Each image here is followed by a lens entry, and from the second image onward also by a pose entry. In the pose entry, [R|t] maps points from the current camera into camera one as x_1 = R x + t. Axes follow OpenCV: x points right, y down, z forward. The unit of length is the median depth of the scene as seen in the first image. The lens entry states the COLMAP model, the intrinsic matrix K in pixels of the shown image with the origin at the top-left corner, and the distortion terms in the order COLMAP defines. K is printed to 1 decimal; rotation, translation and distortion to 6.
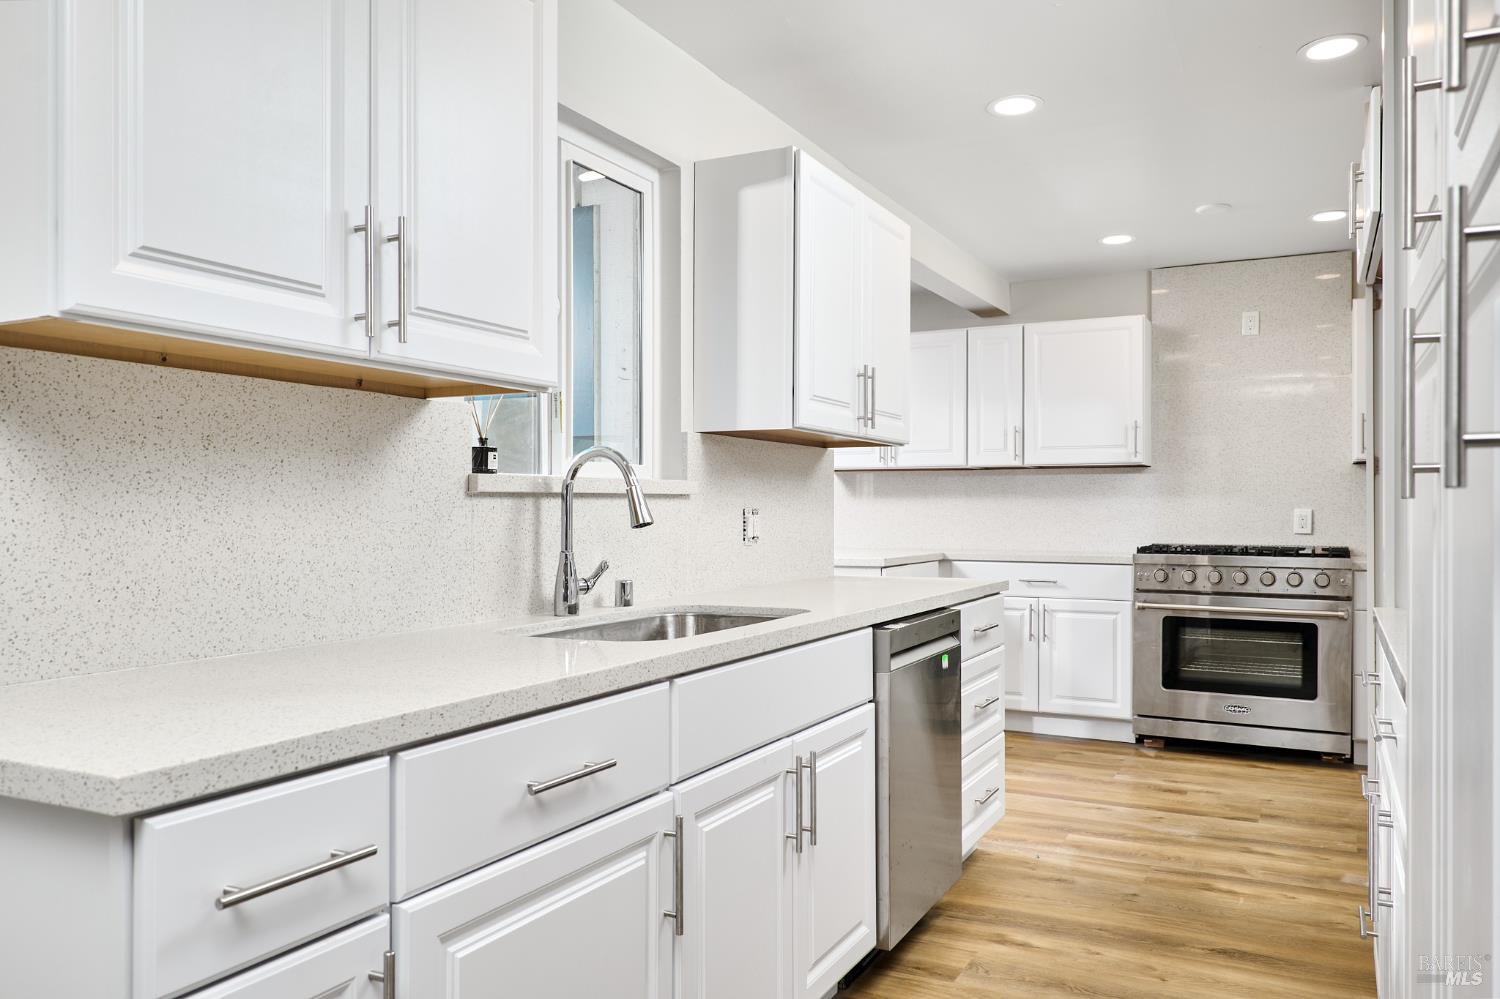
lens RADIAL K [[1124.1, 0, 749.9], [0, 1124.1, 506.9], [0, 0, 1]] dist [0.003411, 0.008152]
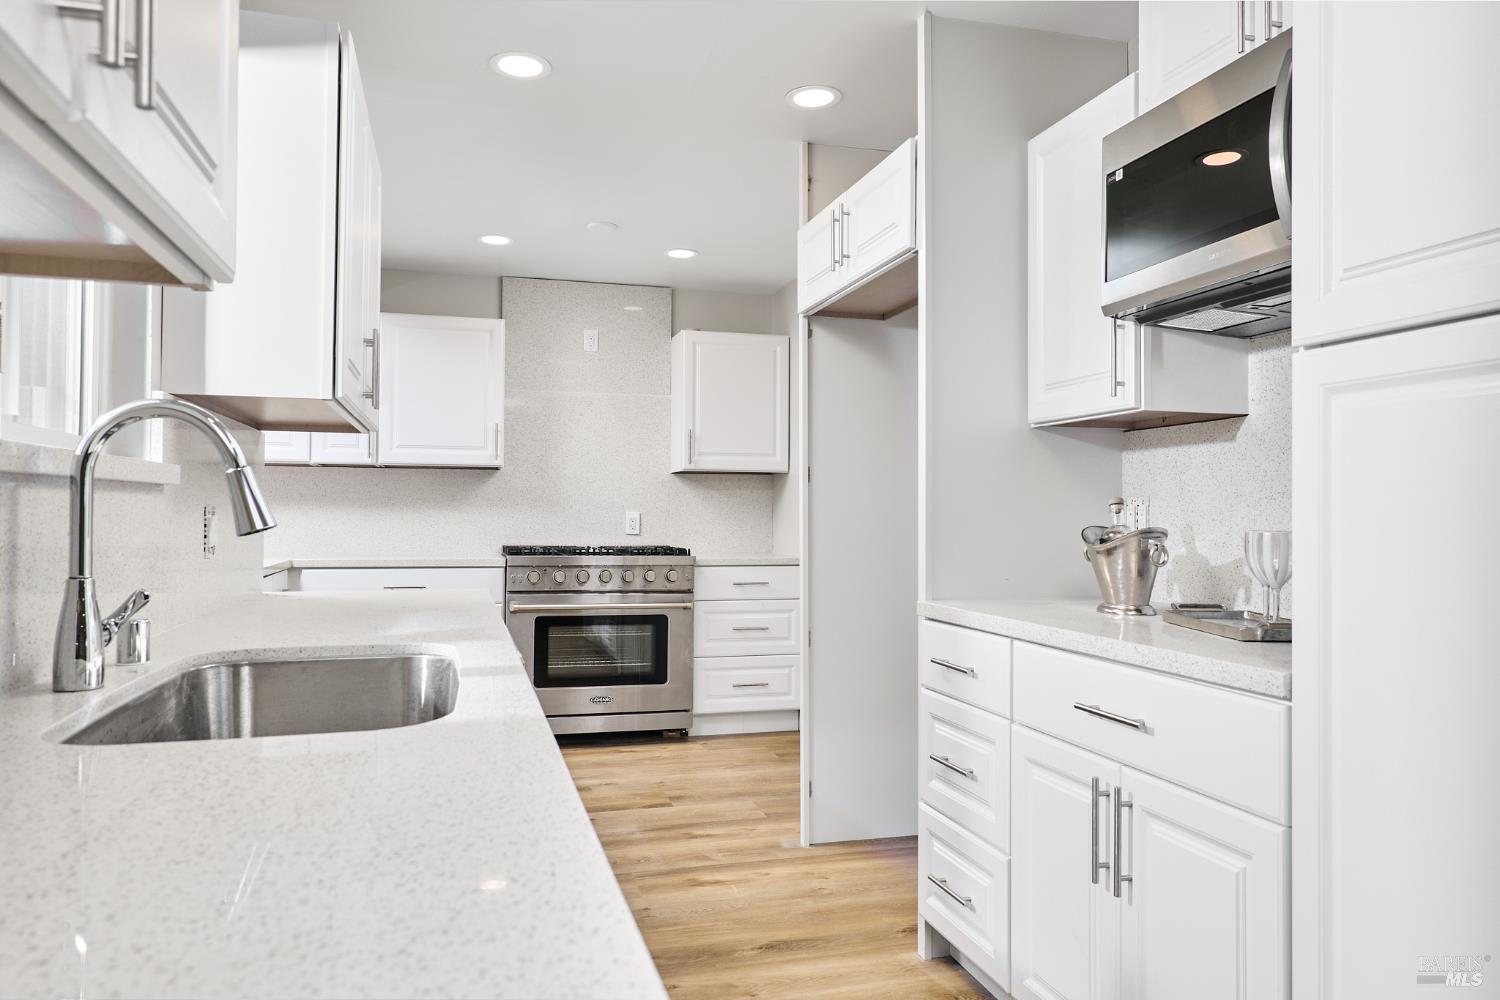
lens RADIAL K [[1042.6, 0, 749.3], [0, 1042.6, 495.3], [0, 0, 1]] dist [0.041901, 0.000603]
pose [[0.735446, 0.016153, 0.677391, -0.174362], [-0.006151, 0.999834, -0.017165, 0.002848], [-0.677556, 0.008457, 0.735423, 0.224058]]
